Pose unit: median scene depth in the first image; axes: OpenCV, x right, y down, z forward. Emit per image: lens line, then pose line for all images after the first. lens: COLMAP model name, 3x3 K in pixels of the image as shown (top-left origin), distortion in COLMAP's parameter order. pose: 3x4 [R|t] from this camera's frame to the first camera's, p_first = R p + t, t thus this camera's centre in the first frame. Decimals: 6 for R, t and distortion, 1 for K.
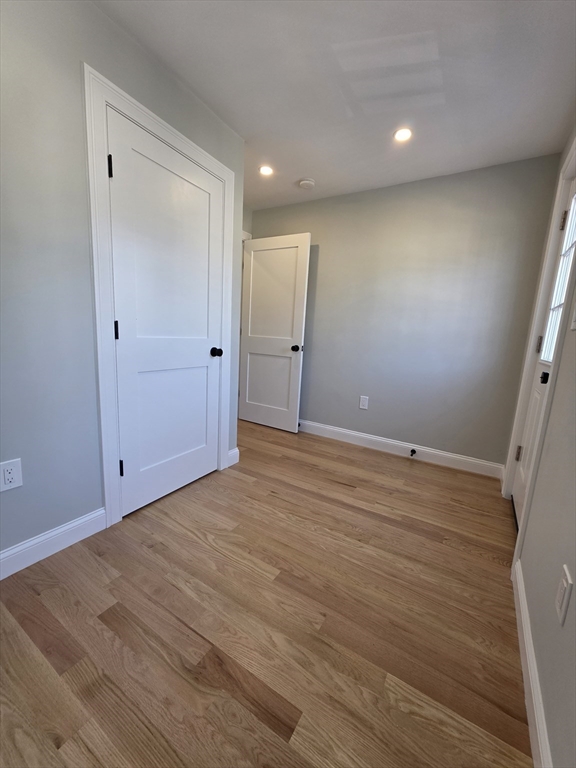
lens RADIAL K [[307.2, 0, 290.8], [0, 307.2, 384.4], [0, 0, 1]] dist [0.002463, 0.000410]
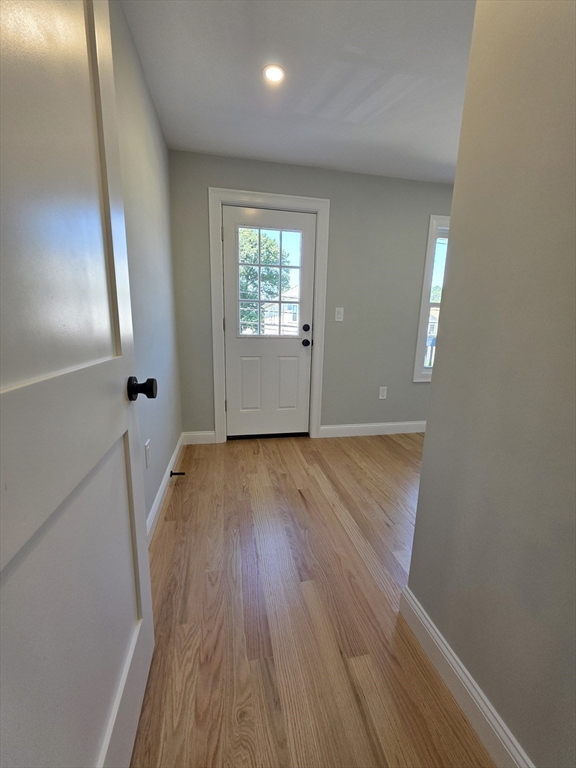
lens RADIAL K [[307.2, 0, 290.8], [0, 307.2, 384.4], [0, 0, 1]] dist [0.002463, 0.000410]
pose [[-0.682165, -0.210739, 0.700171, -0.388993], [0.061115, 0.937783, 0.341800, -0.312614], [-0.728639, 0.275956, -0.626844, 1.636353]]
